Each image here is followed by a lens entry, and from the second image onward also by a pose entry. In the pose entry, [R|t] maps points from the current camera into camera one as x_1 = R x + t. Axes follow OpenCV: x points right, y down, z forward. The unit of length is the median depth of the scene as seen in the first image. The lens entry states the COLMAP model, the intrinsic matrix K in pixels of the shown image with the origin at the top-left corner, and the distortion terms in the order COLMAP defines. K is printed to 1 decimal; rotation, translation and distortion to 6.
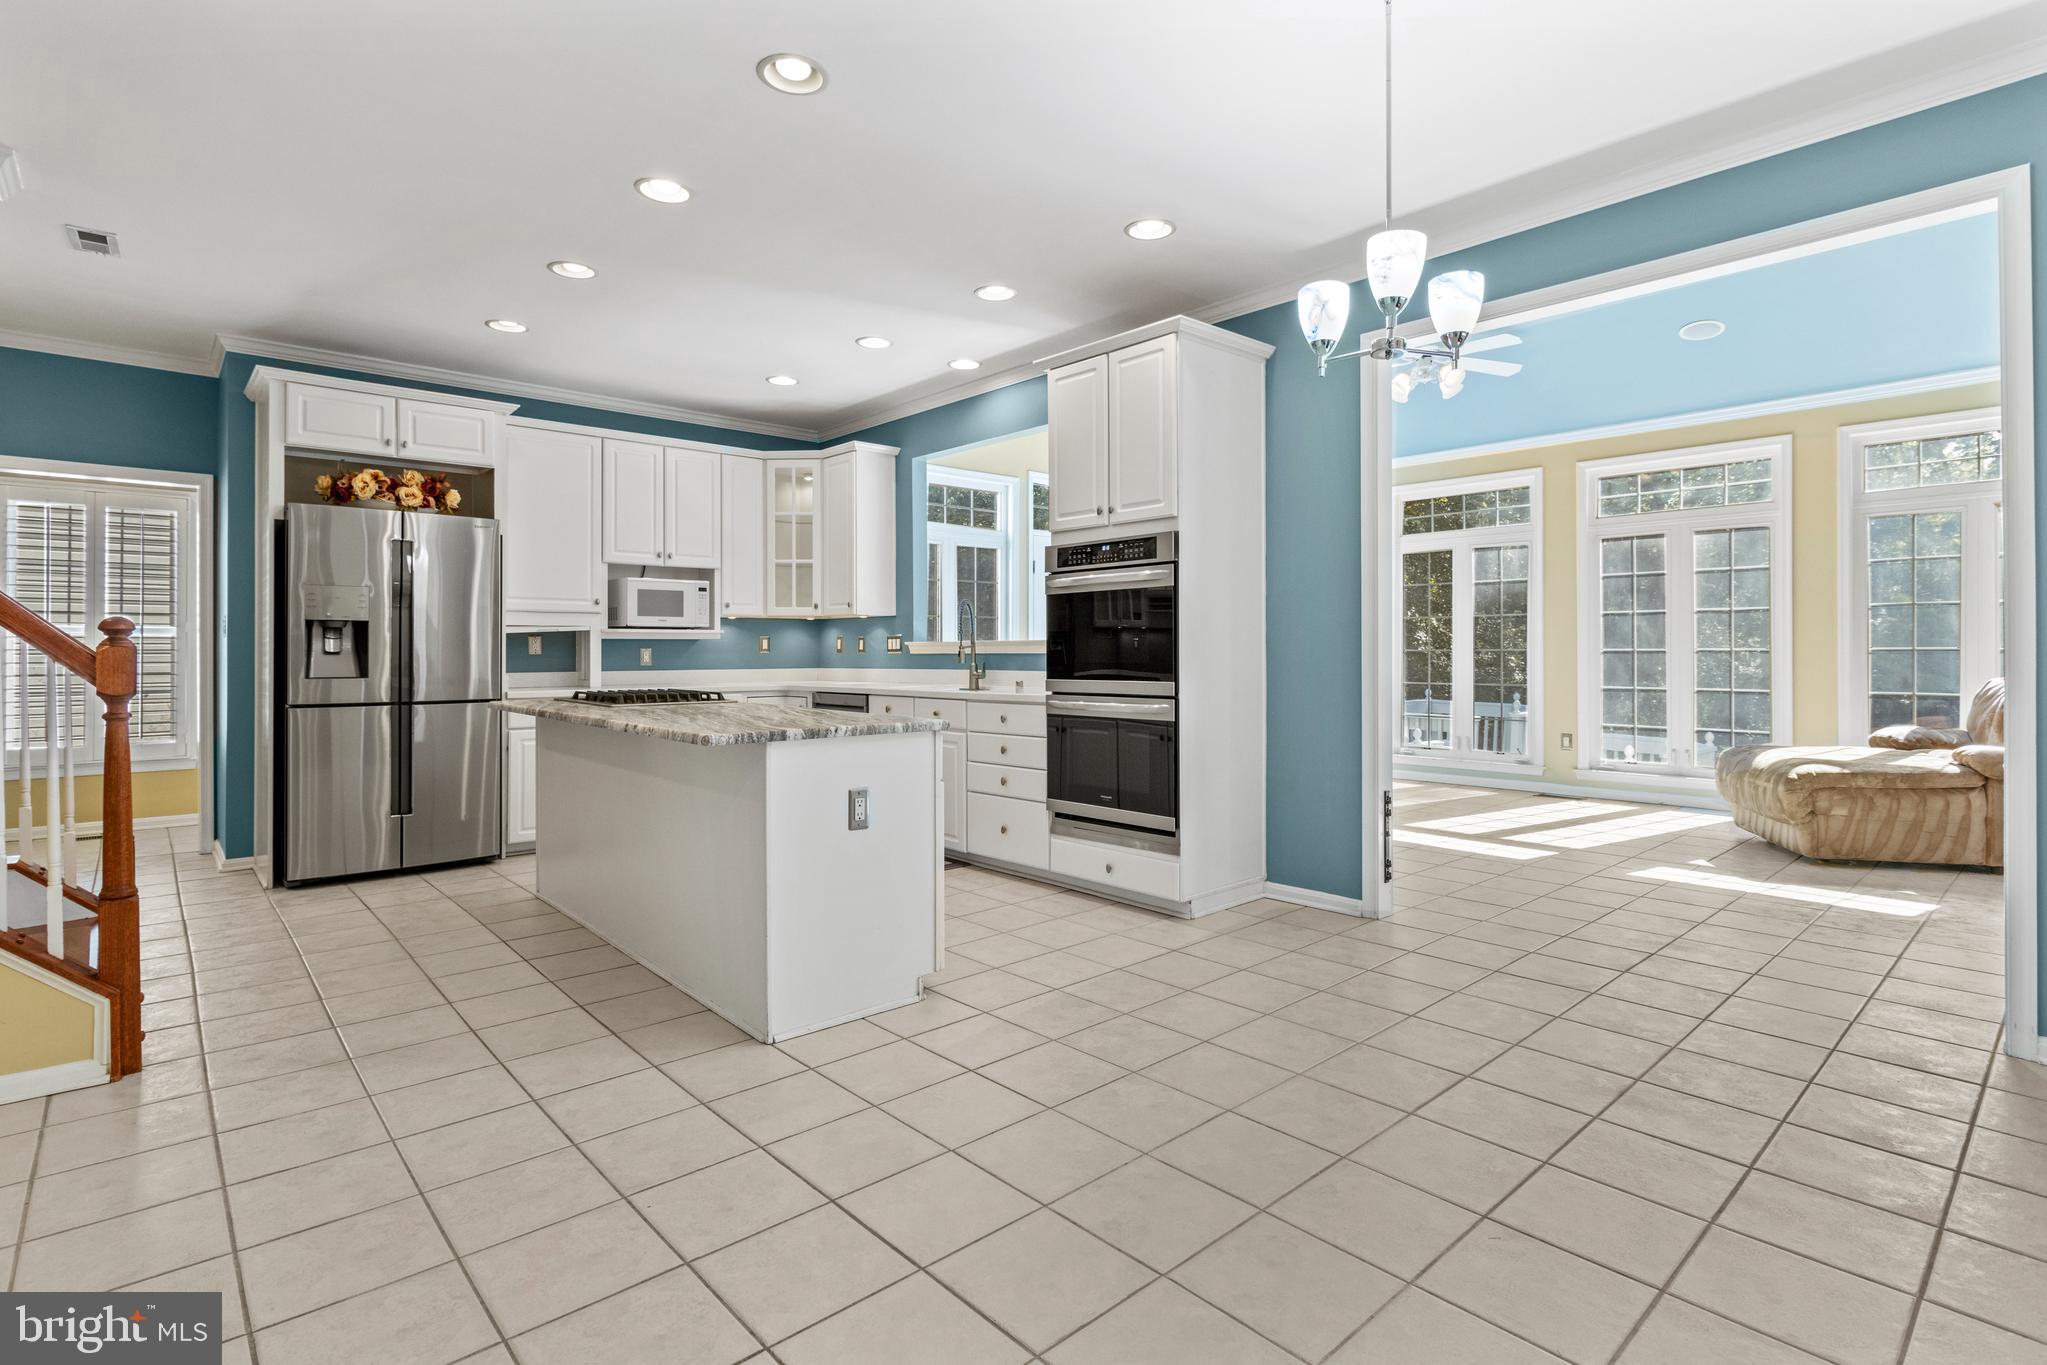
lens RADIAL K [[991.1, 0, 1026.0], [0, 991.1, 651.4], [0, 0, 1]] dist [-0.001851, -0.001234]
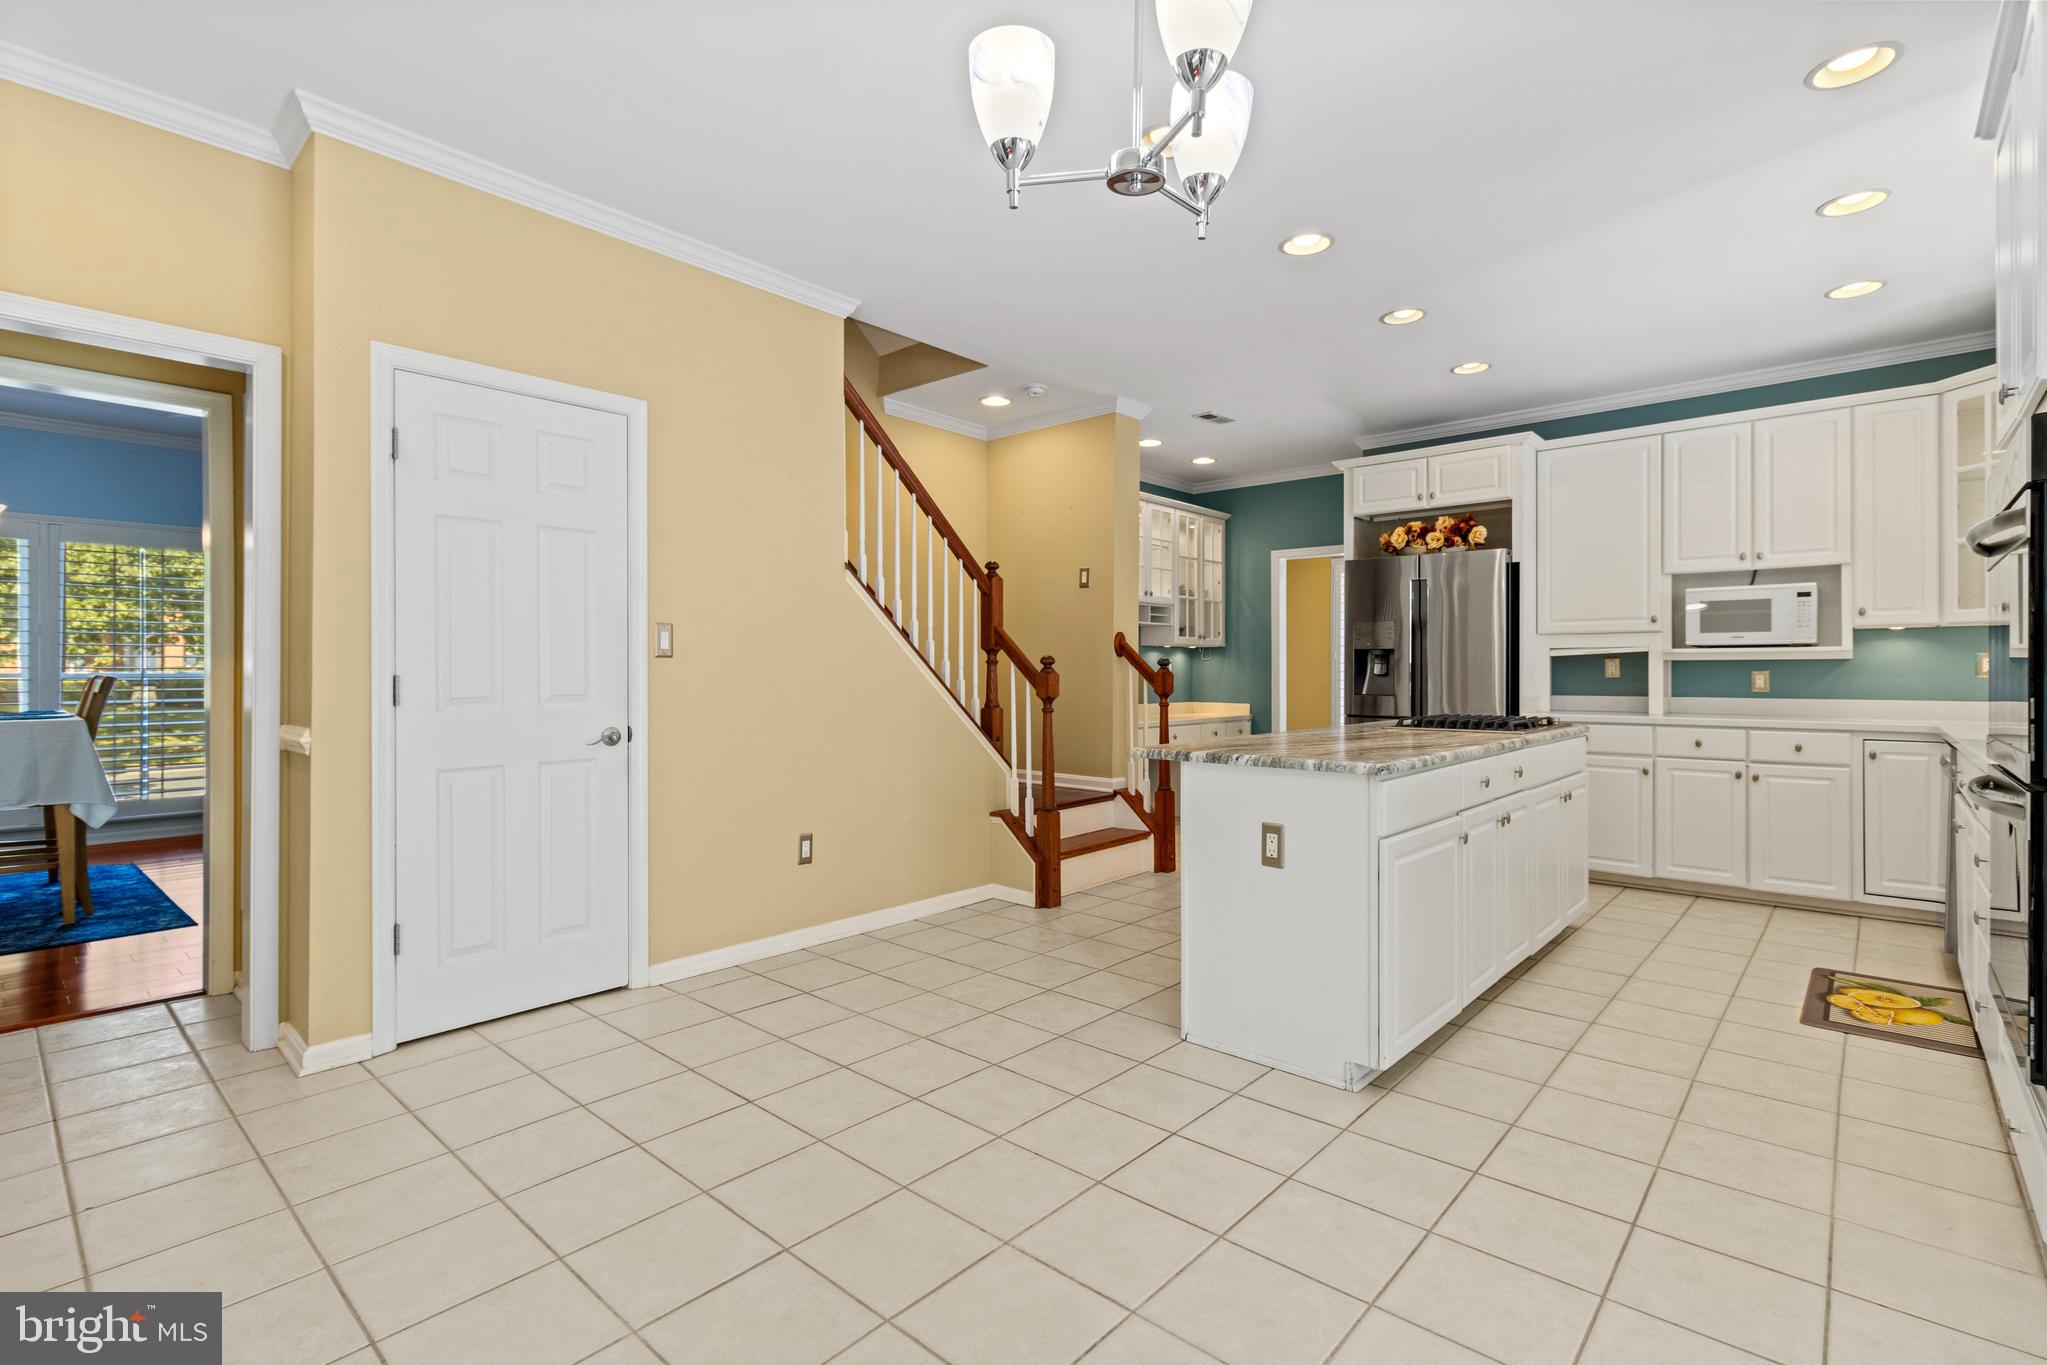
lens RADIAL K [[943.8, 0, 1023.4], [0, 943.8, 672.0], [0, 0, 1]] dist [-0.000235, 0.000887]
pose [[0.108494, 0.002968, -0.994093, 0.414271], [-0.001065, 0.999995, 0.002869, -0.004718], [0.994096, 0.000748, 0.108497, 0.396621]]
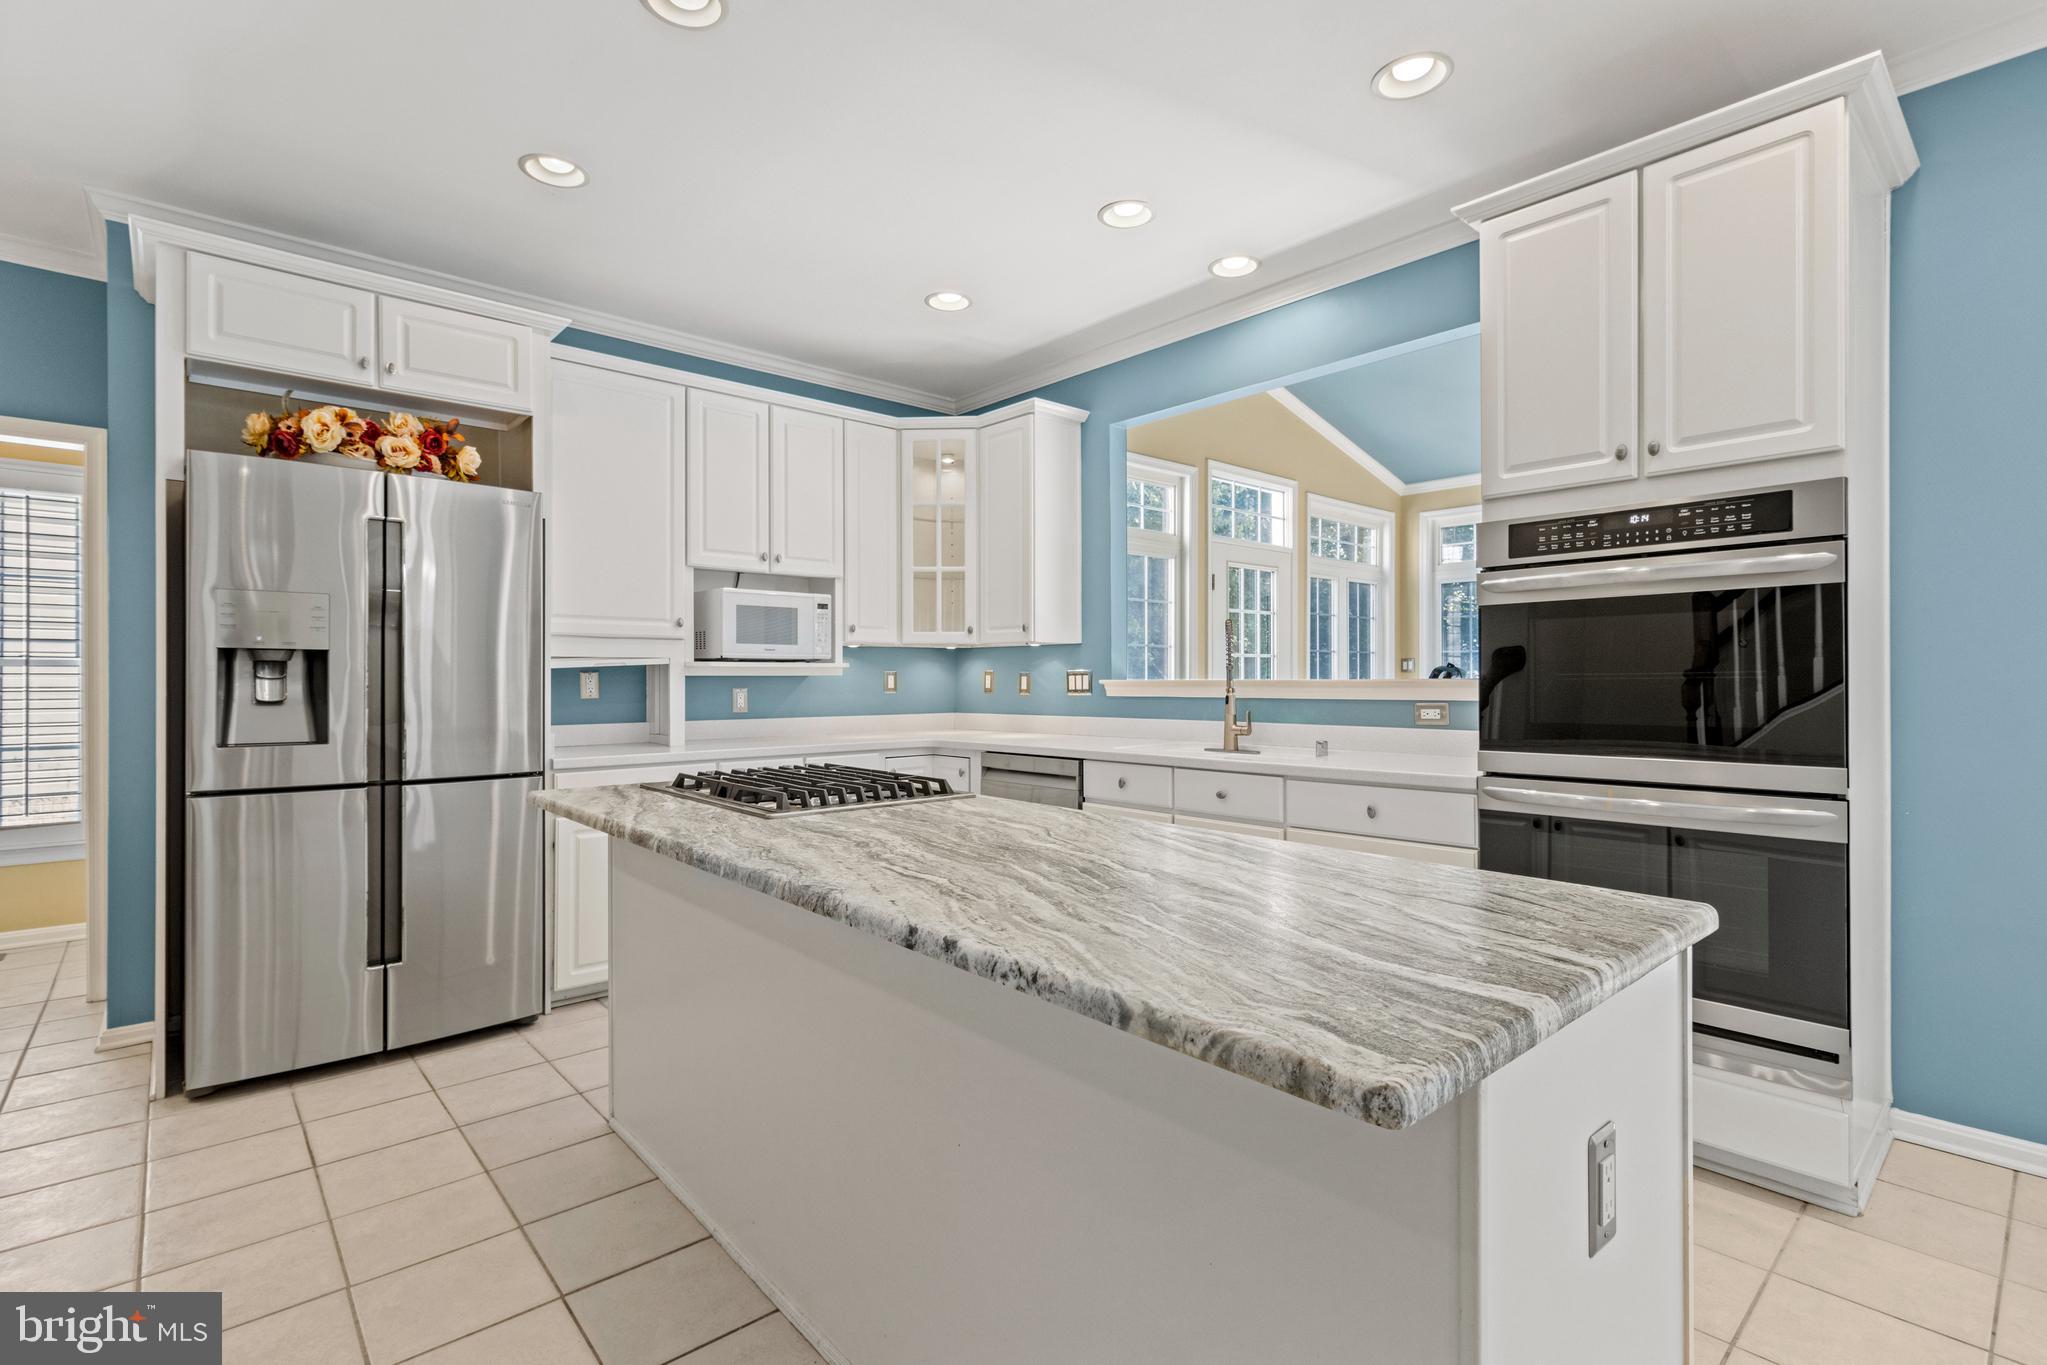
lens RADIAL K [[943.8, 0, 1024.6], [0, 943.8, 686.5], [0, 0, 1]] dist [-0.000235, 0.000887]
pose [[0.999987, 0.000742, -0.005039, -0.219393], [-0.000708, 0.999976, 0.006849, -0.011764], [0.005044, -0.006845, 0.999964, 0.396760]]
